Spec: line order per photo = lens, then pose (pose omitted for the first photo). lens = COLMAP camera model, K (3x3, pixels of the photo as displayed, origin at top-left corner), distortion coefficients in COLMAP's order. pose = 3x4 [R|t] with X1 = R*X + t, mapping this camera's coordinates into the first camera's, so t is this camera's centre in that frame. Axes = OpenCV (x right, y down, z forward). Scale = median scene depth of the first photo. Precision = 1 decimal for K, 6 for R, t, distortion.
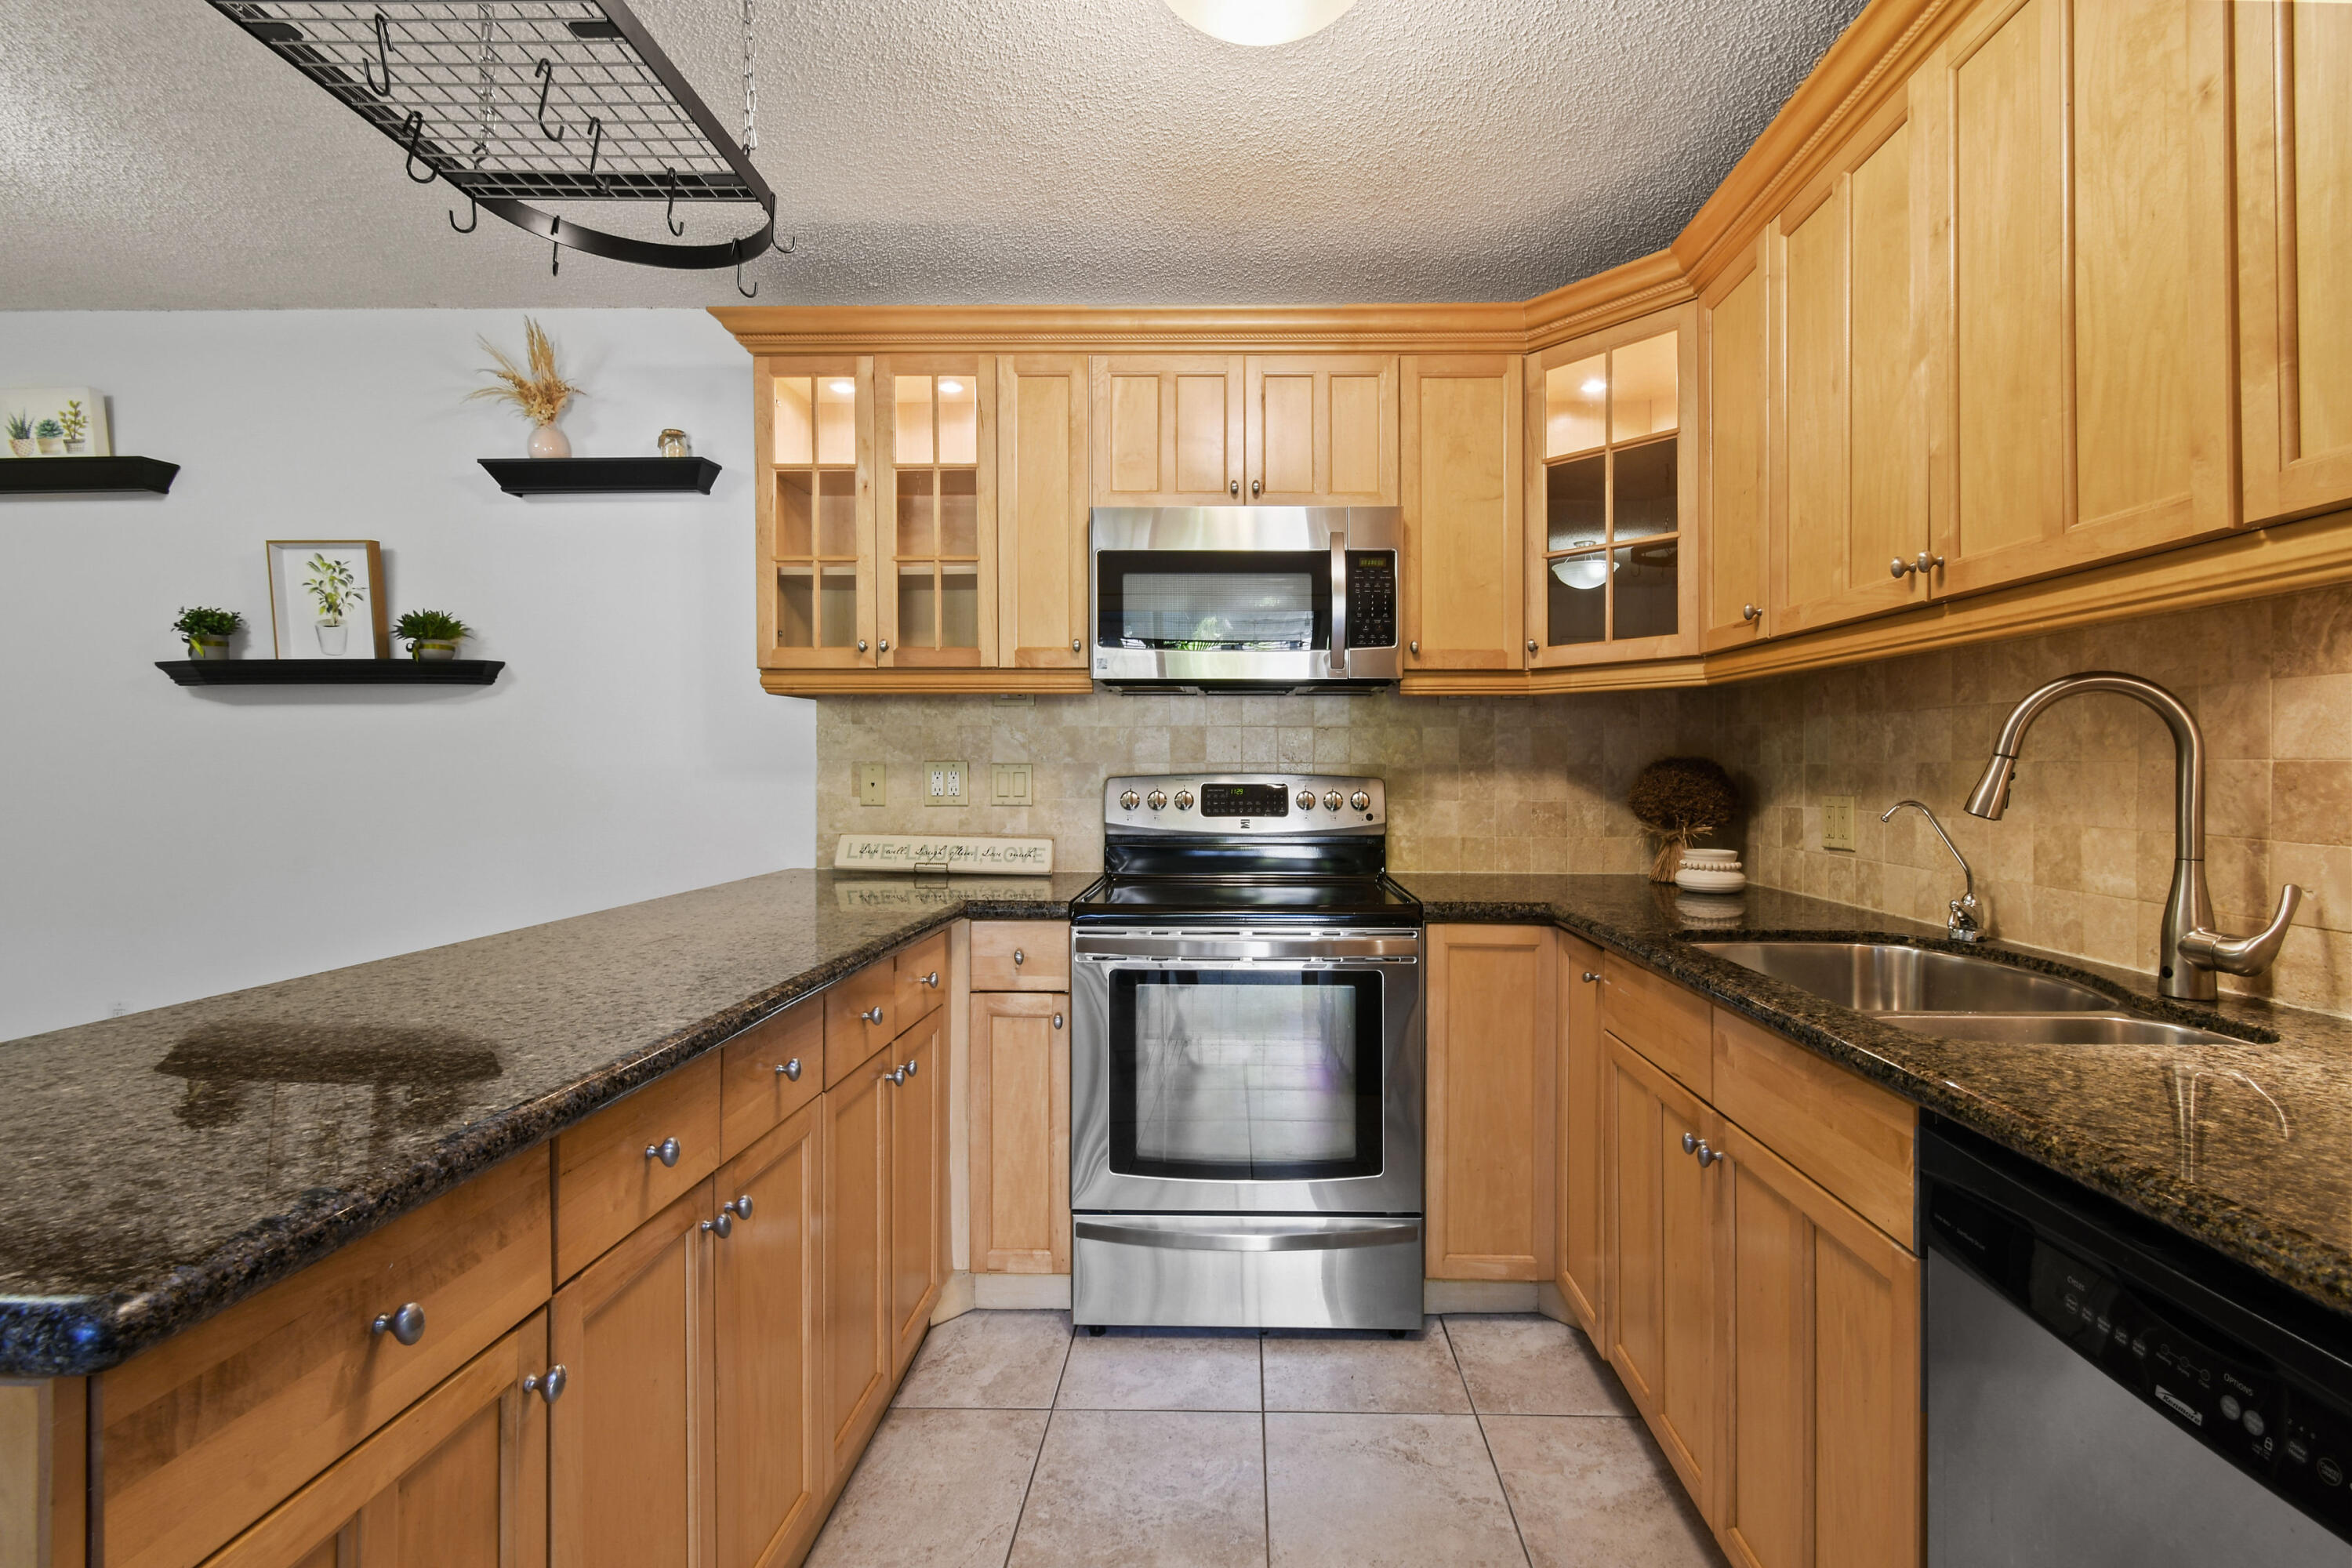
lens RADIAL K [[1073.3, 0, 1220.7], [0, 1073.3, 777.7], [0, 0, 1]] dist [0.002316, -0.001396]
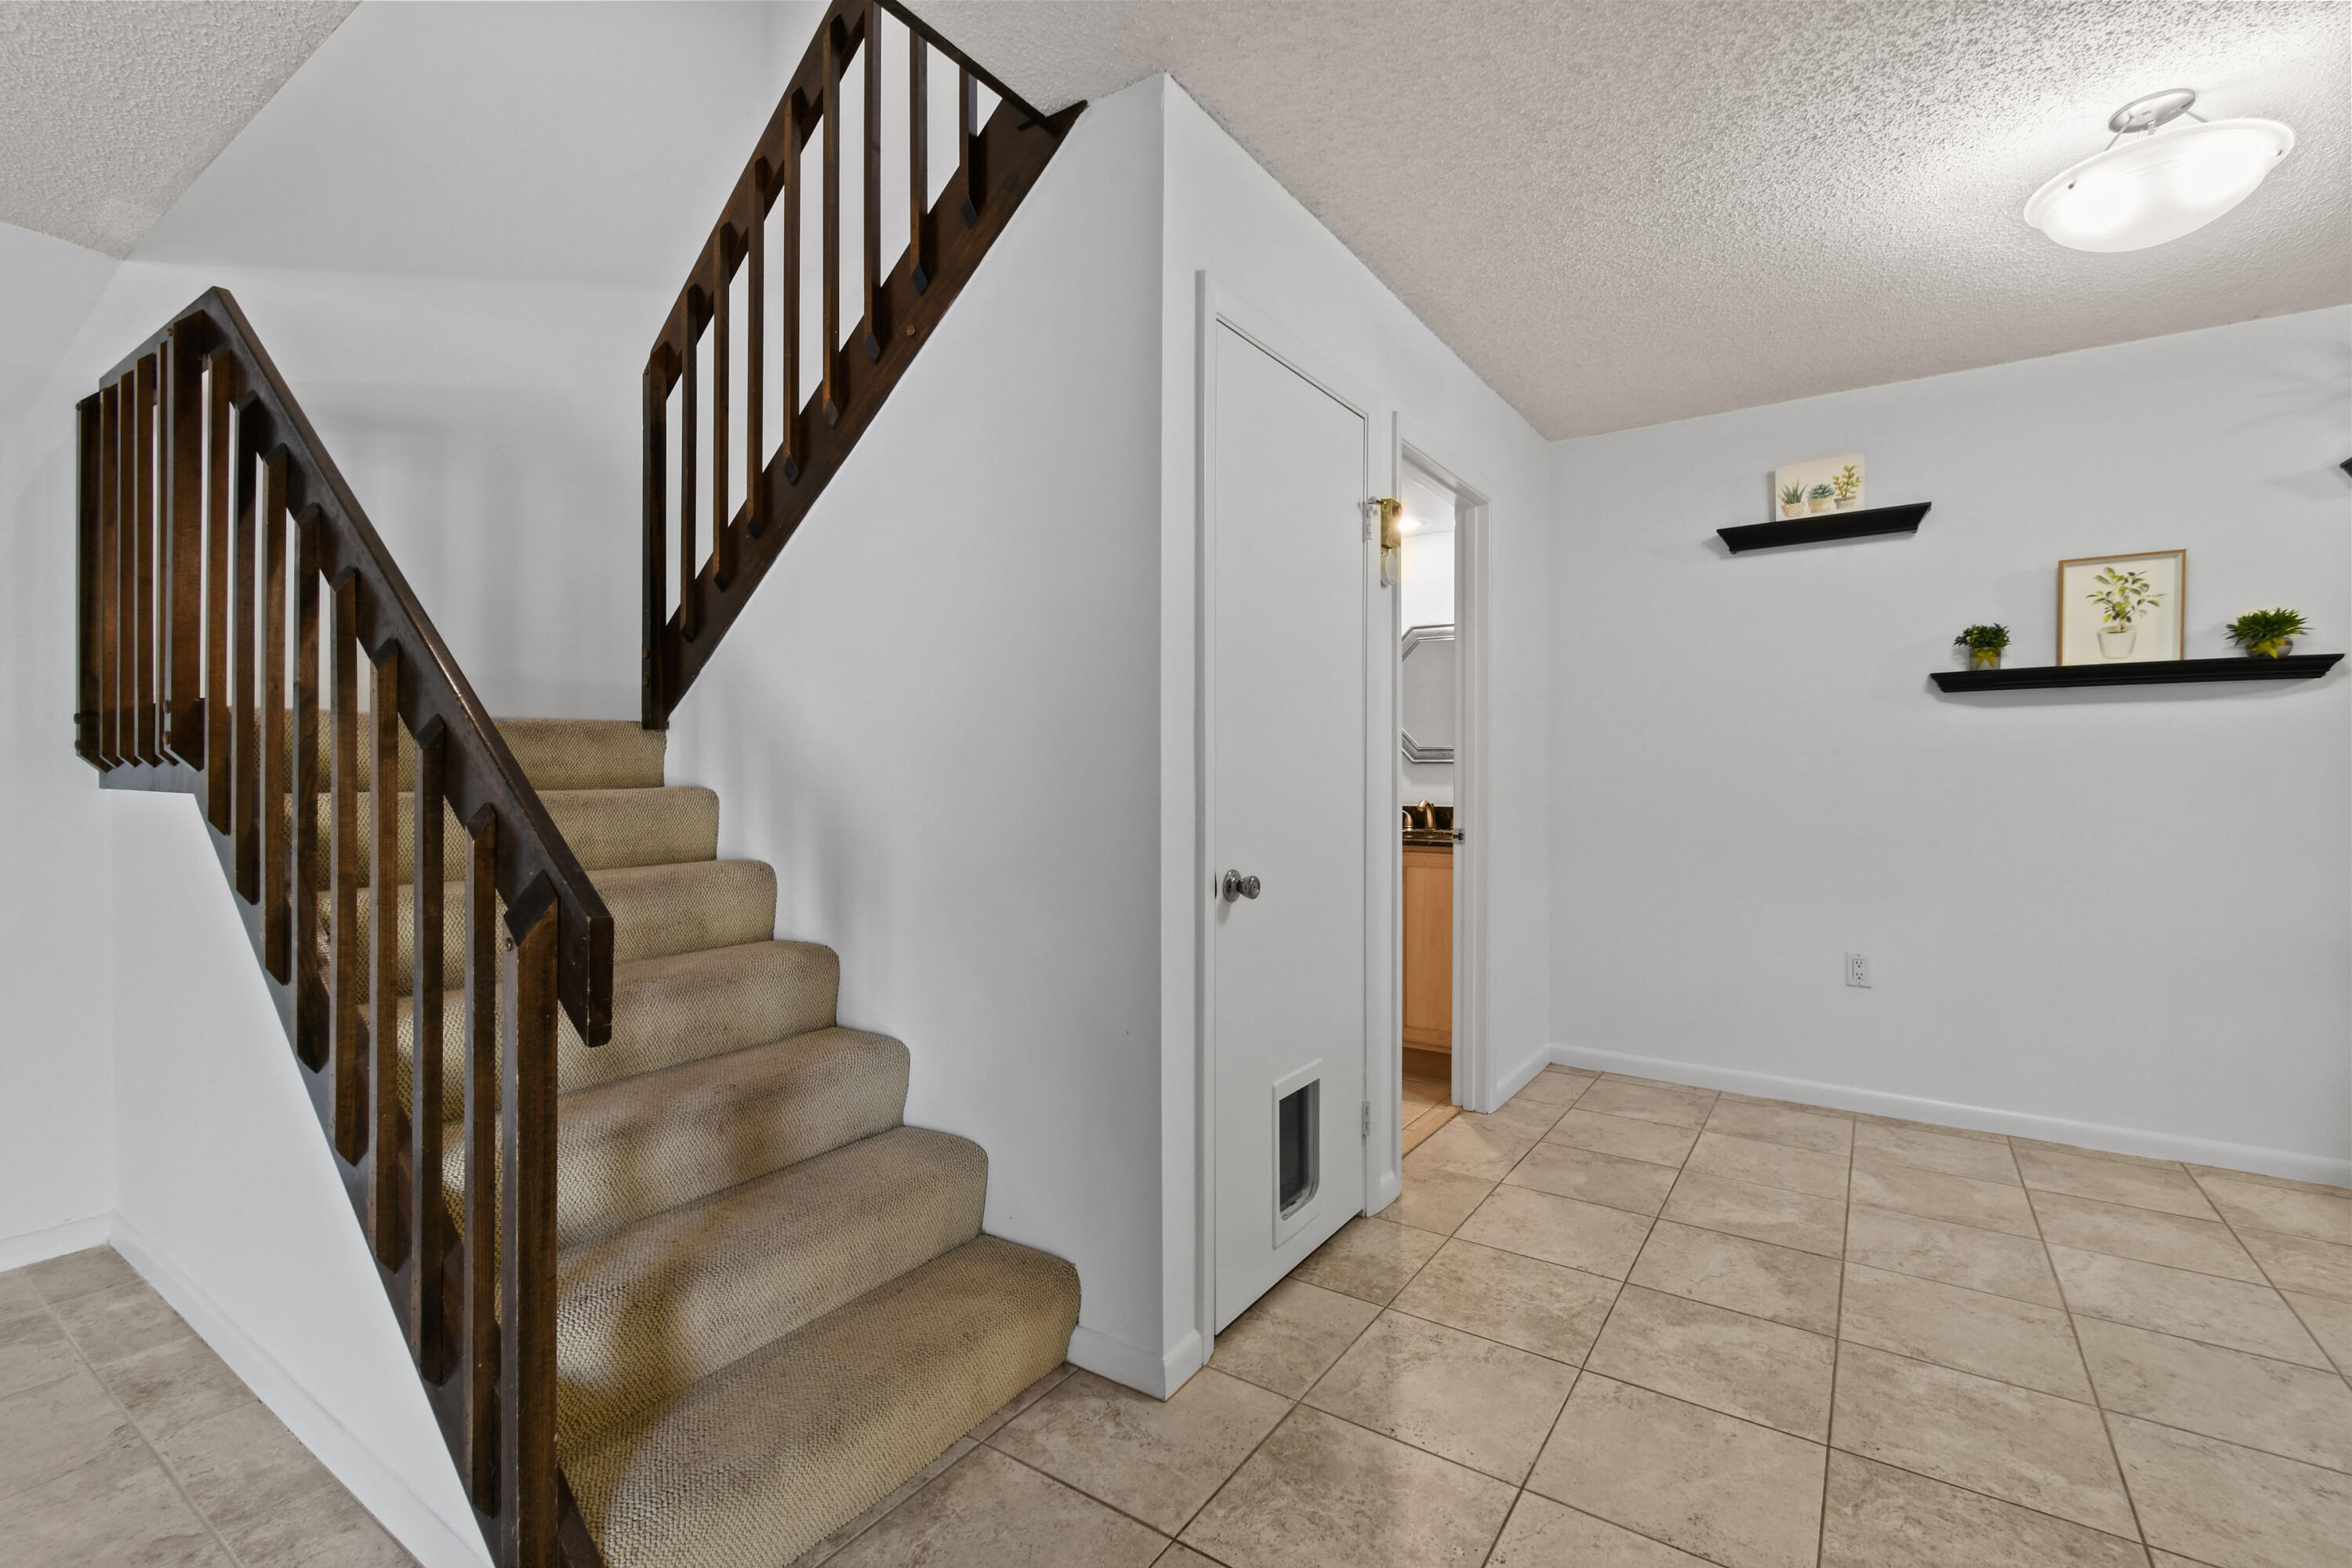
lens RADIAL K [[1035.1, 0, 1131.0], [0, 1035.1, 773.3], [0, 0, 1]] dist [0.002830, -0.005231]
pose [[0.820741, 0.000734, -0.571301, -1.230406], [-0.004362, 0.999978, -0.004981, 0.016170], [0.571284, 0.006581, 0.820726, -0.526176]]
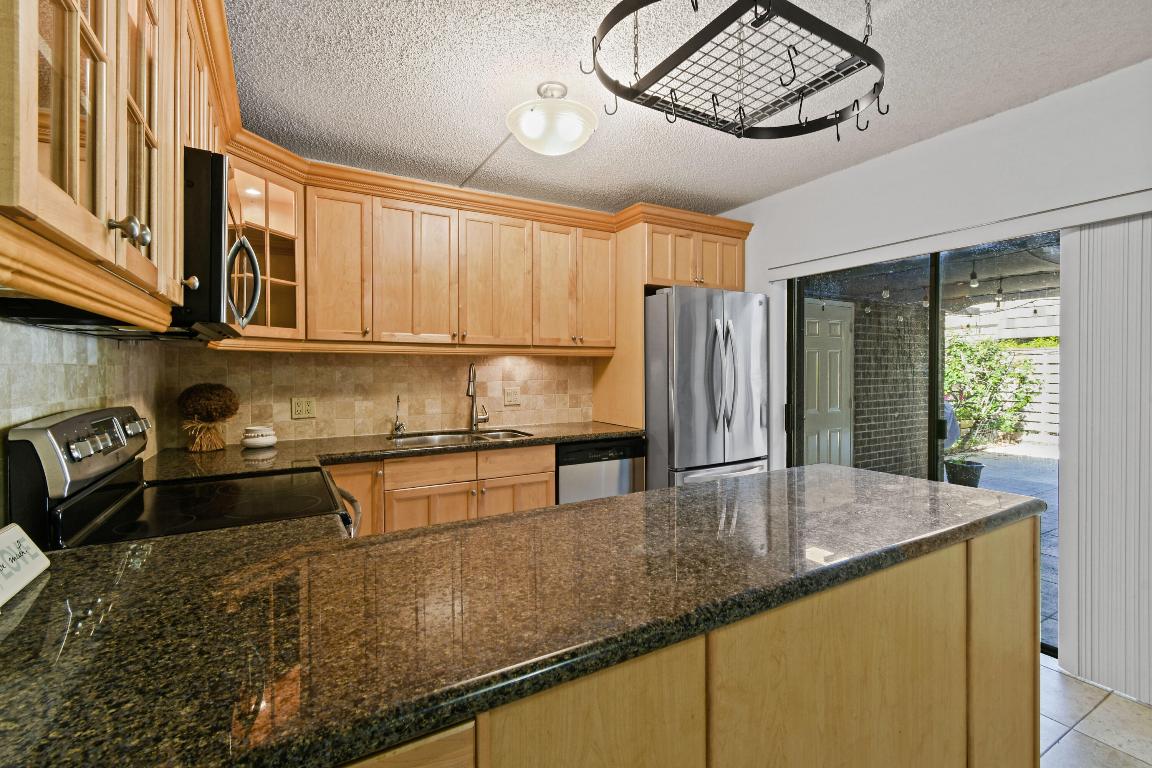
lens RADIAL K [[507.0, 0, 553.9], [0, 507.0, 378.8], [0, 0, 1]] dist [0.002830, -0.005231]
pose [[-0.498073, -0.018607, 0.866935, -0.699815], [0.011634, 0.999536, 0.028138, -0.049503], [-0.867057, 0.024100, -0.497626, 0.980693]]
